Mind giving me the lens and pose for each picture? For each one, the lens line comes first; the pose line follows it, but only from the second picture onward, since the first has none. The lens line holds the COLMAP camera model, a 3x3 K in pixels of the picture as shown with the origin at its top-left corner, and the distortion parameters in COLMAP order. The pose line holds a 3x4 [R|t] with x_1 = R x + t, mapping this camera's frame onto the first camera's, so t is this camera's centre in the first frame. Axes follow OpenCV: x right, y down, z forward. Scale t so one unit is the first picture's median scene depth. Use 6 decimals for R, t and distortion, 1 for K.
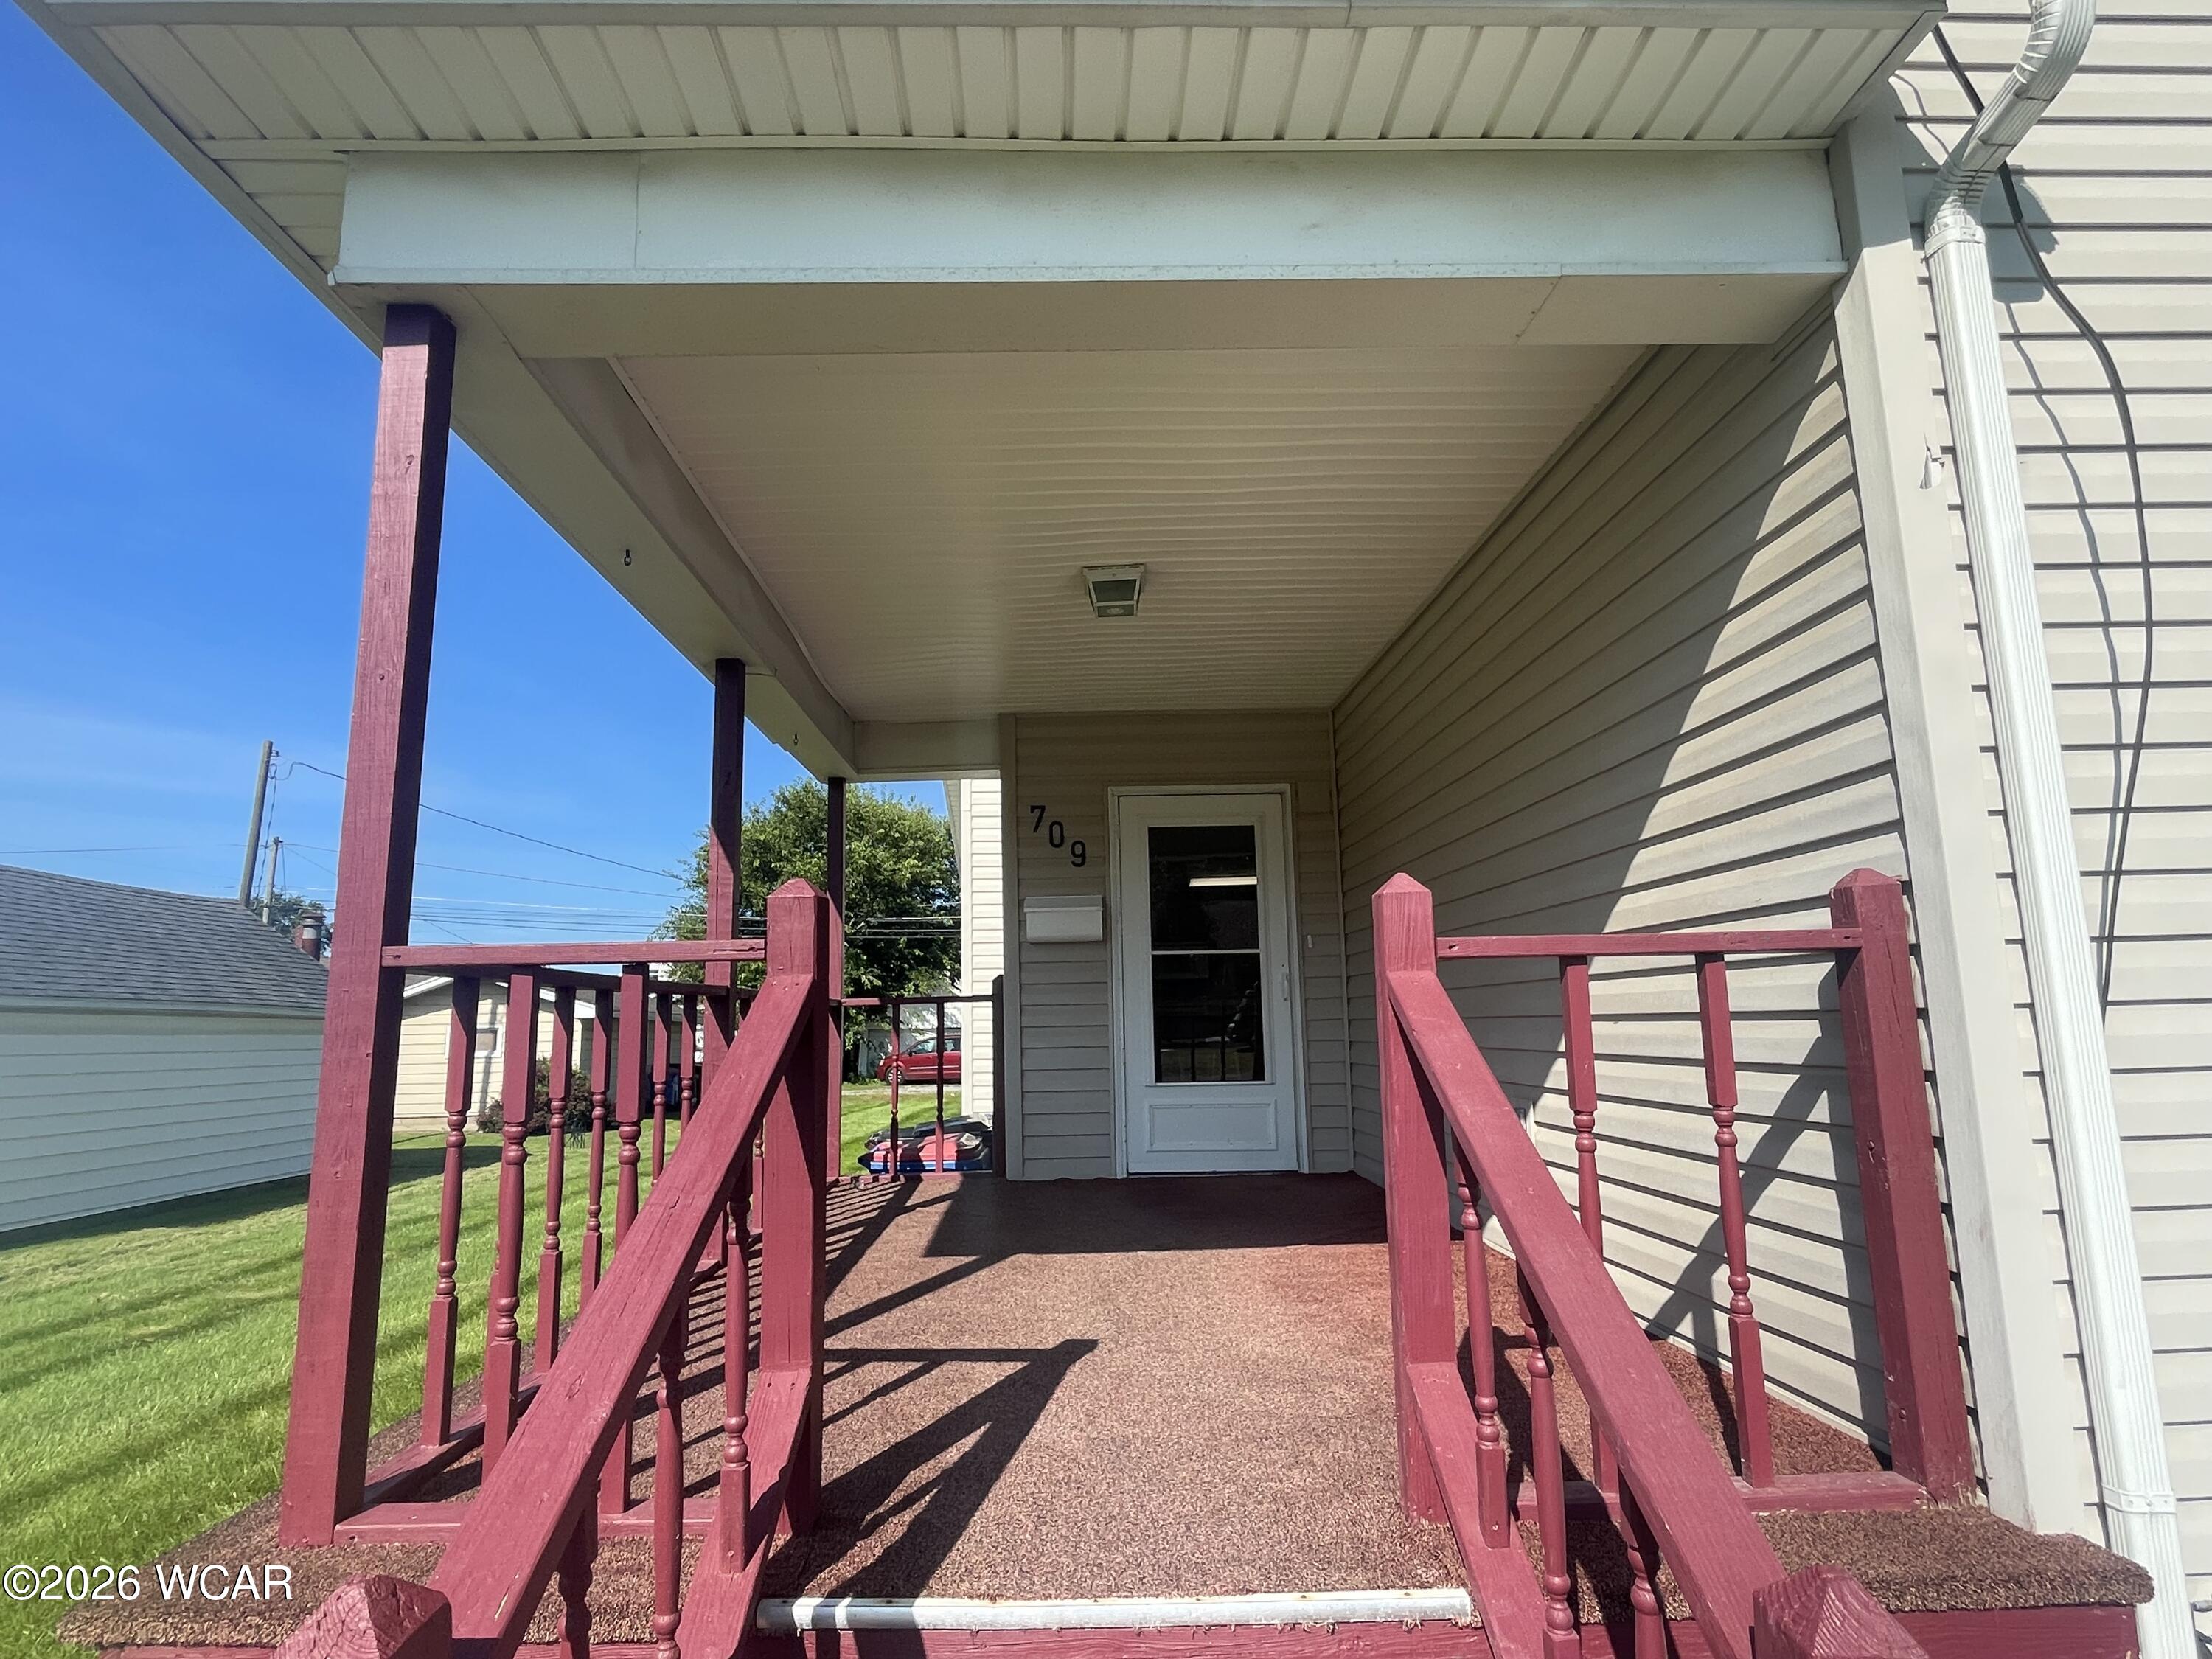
lens RADIAL K [[1182.1, 0, 1109.3], [0, 1182.1, 829.5], [0, 0, 1]] dist [-0.002531, 0.001298]
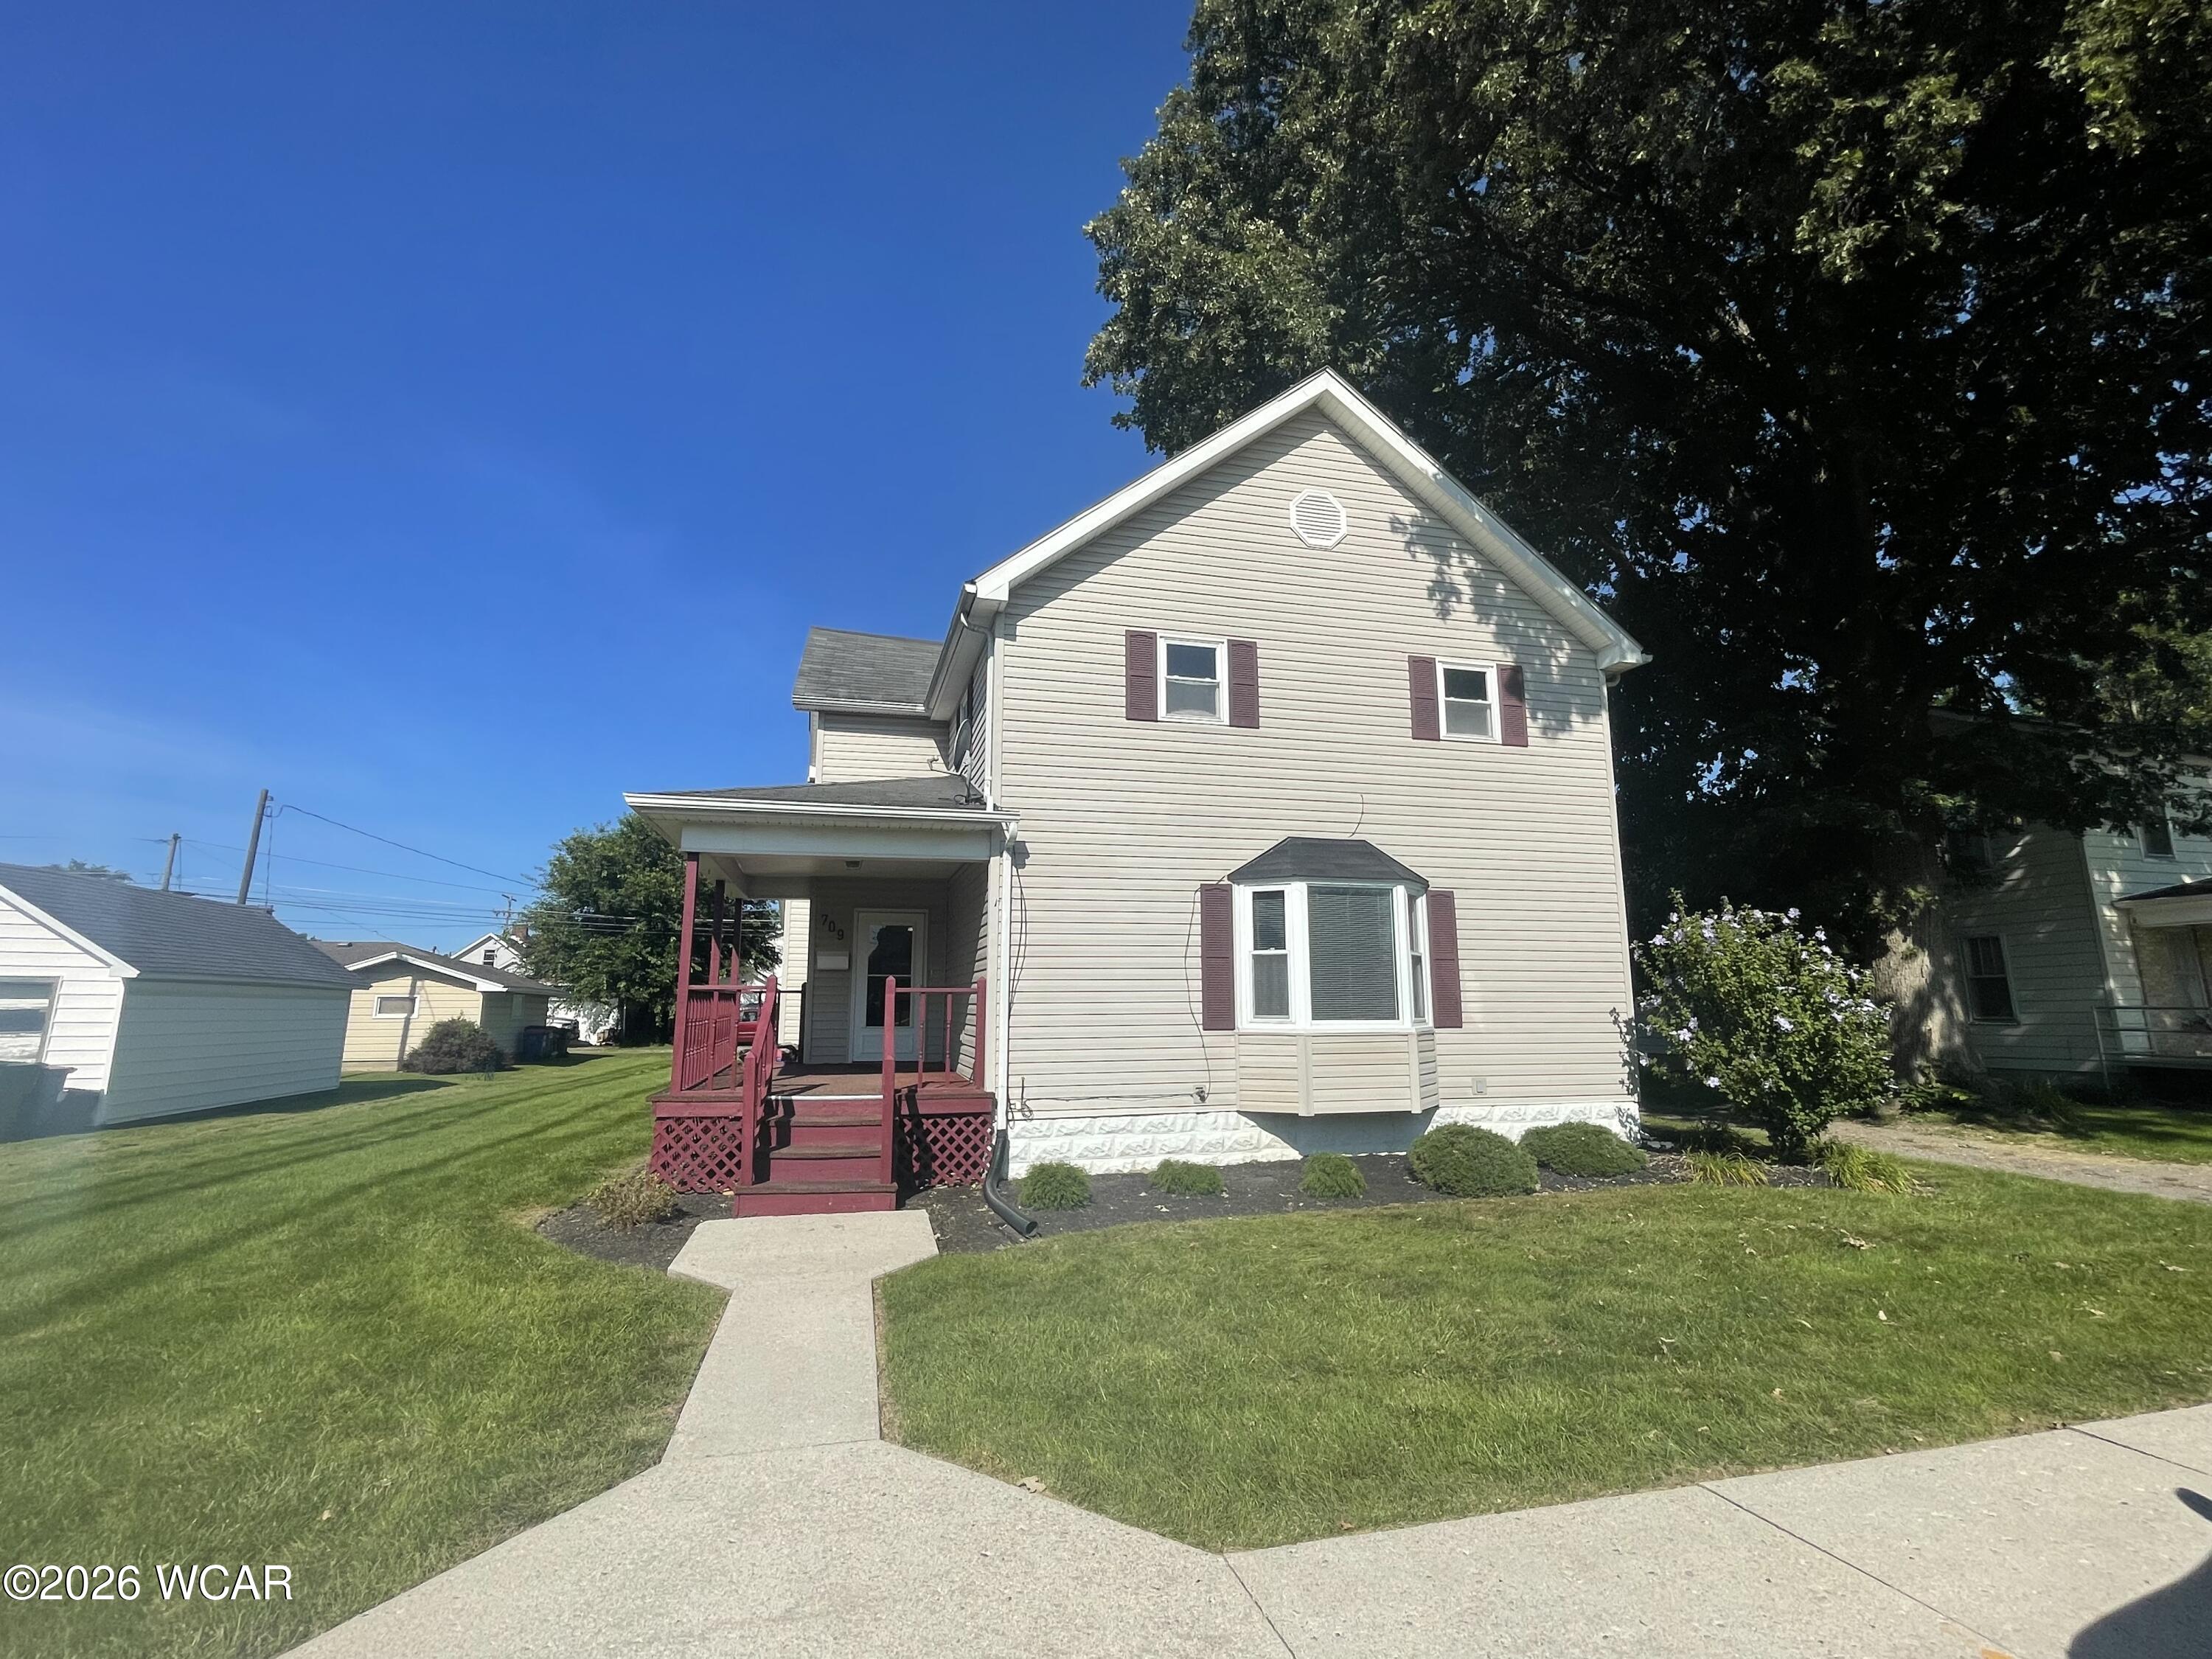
lens RADIAL K [[988.7, 0, 1101.2], [0, 988.7, 832.4], [0, 0, 1]] dist [0.001638, -0.000167]
pose [[0.977779, 0.054779, 0.202355, 0.078180], [-0.052737, 0.998489, -0.015475, -0.191157], [-0.202897, 0.004460, 0.979190, -1.154271]]
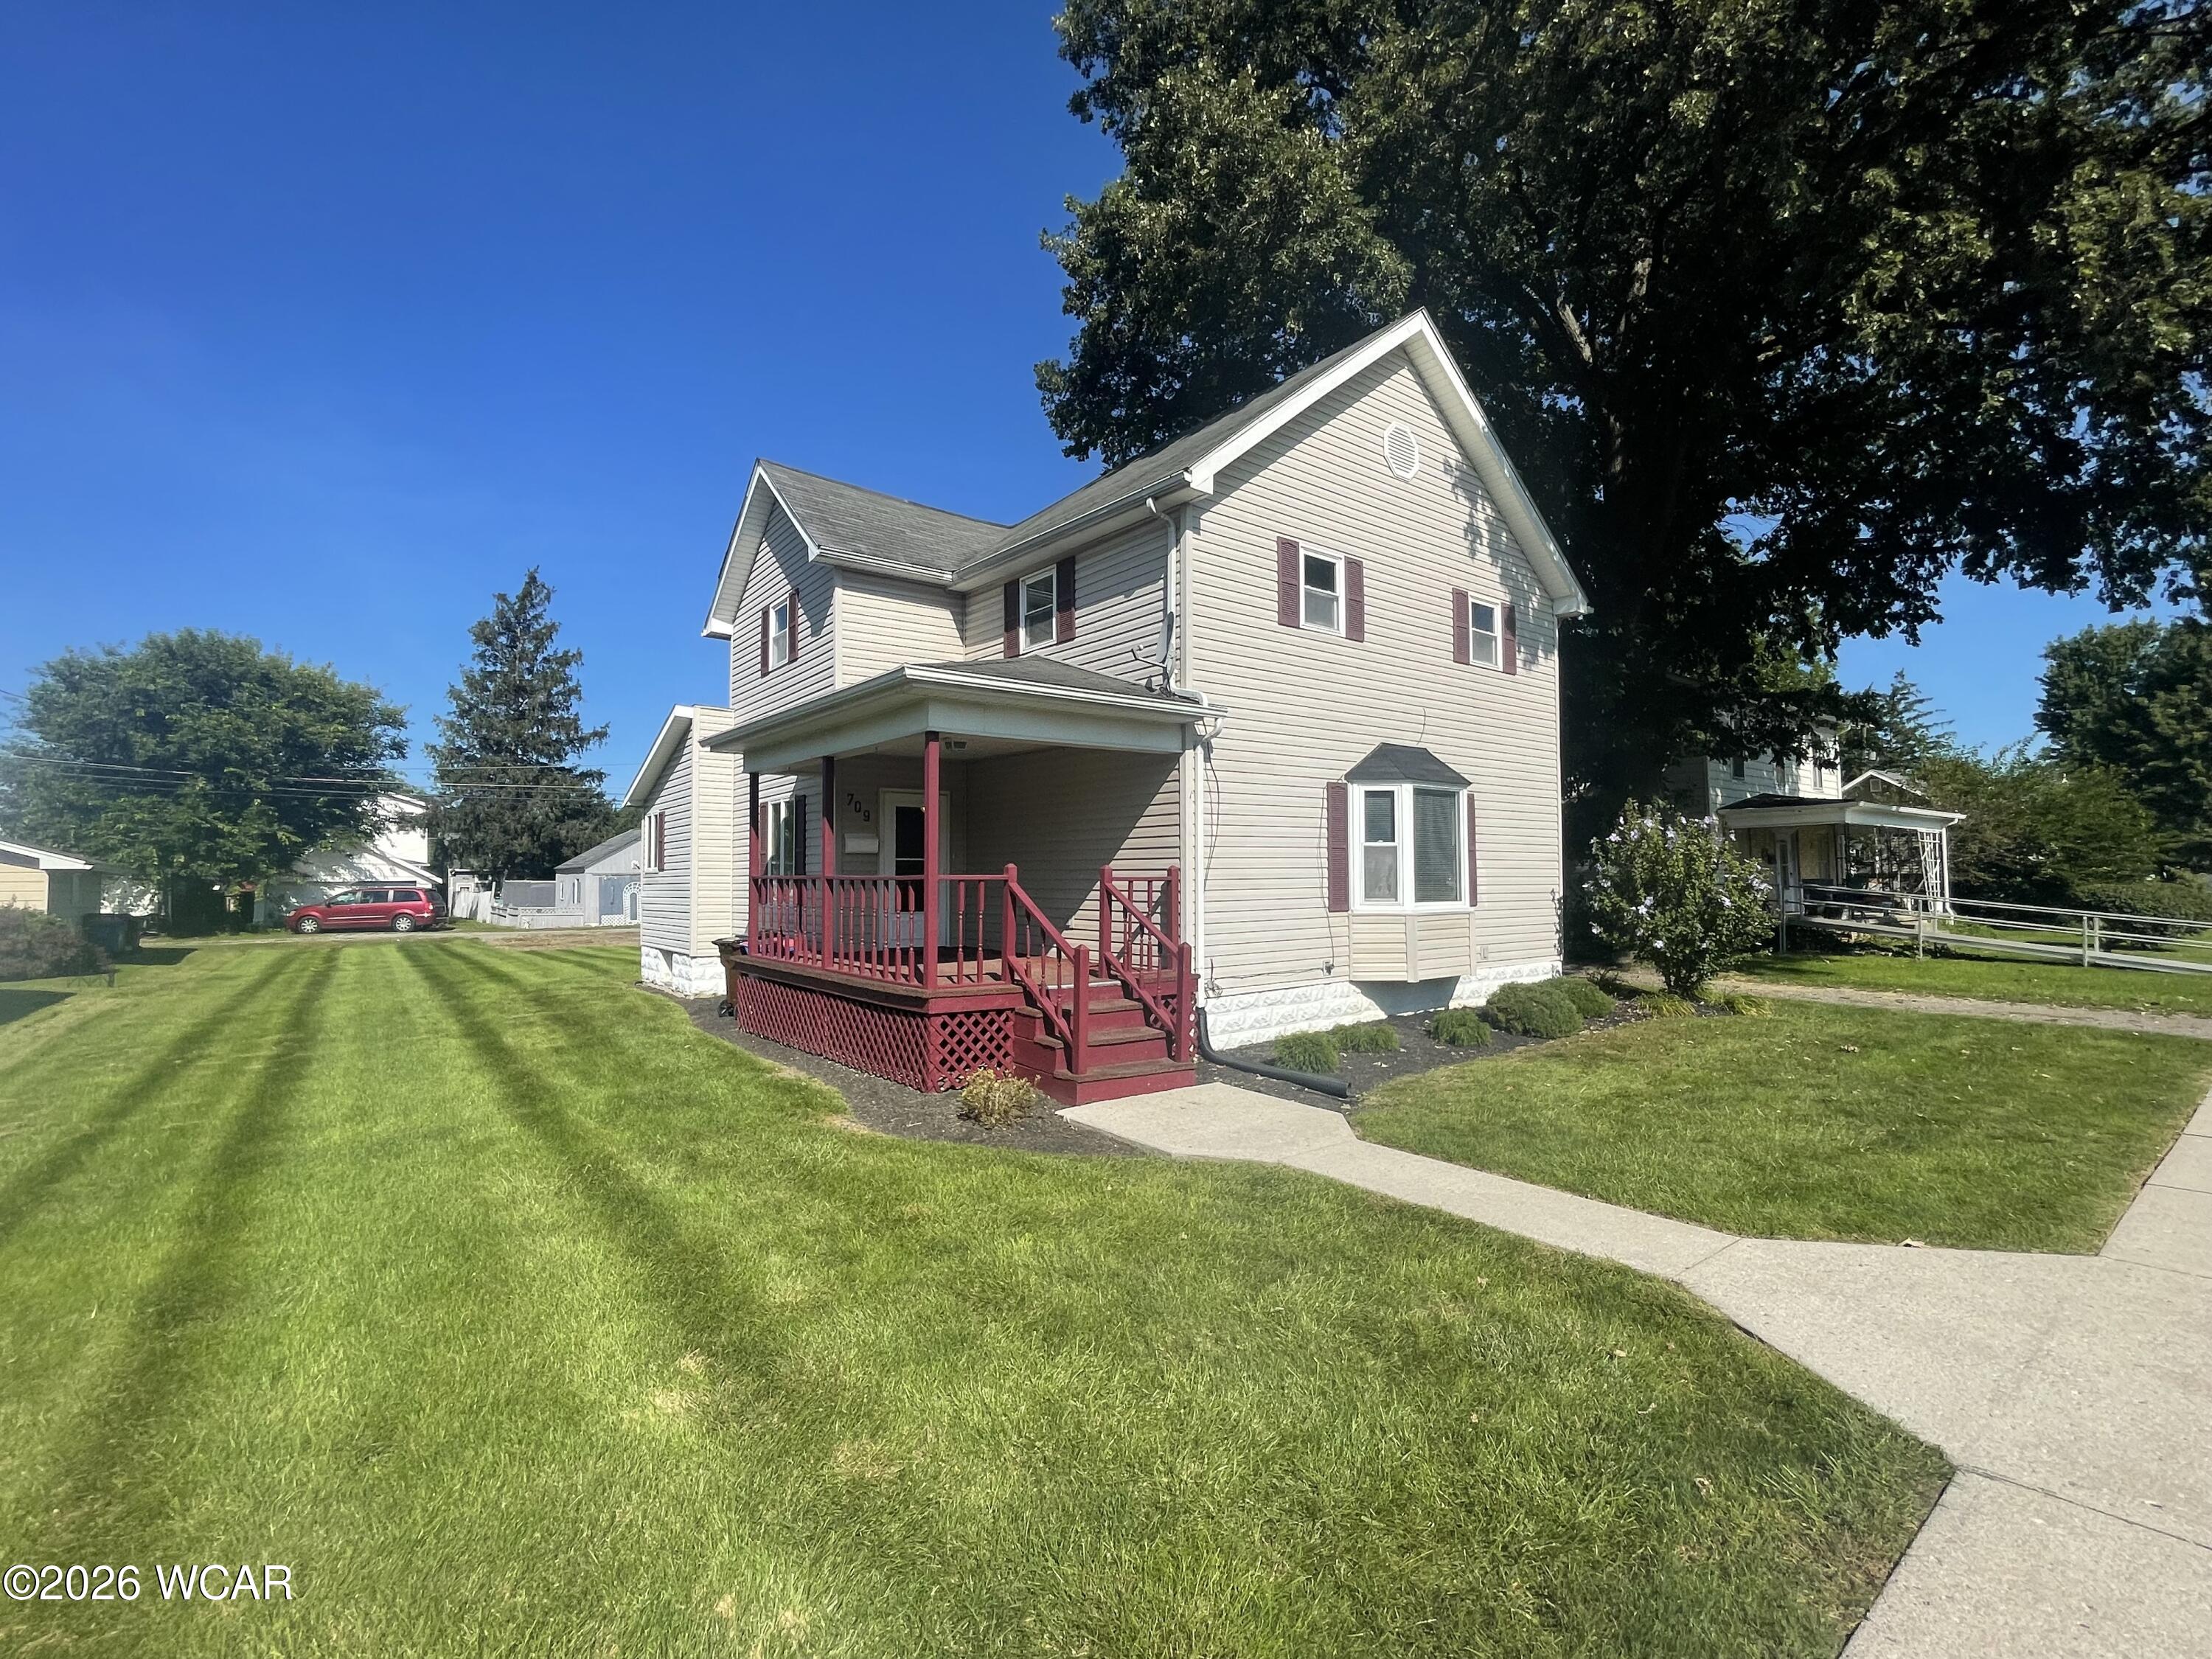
lens RADIAL K [[988.7, 0, 1105.0], [0, 988.7, 831.6], [0, 0, 1]] dist [0.001638, -0.000167]
pose [[0.816892, 0.043603, 0.575141, -0.760510], [-0.106949, 0.991298, 0.076750, -0.147270], [-0.566789, -0.124207, 0.814446, -0.850965]]
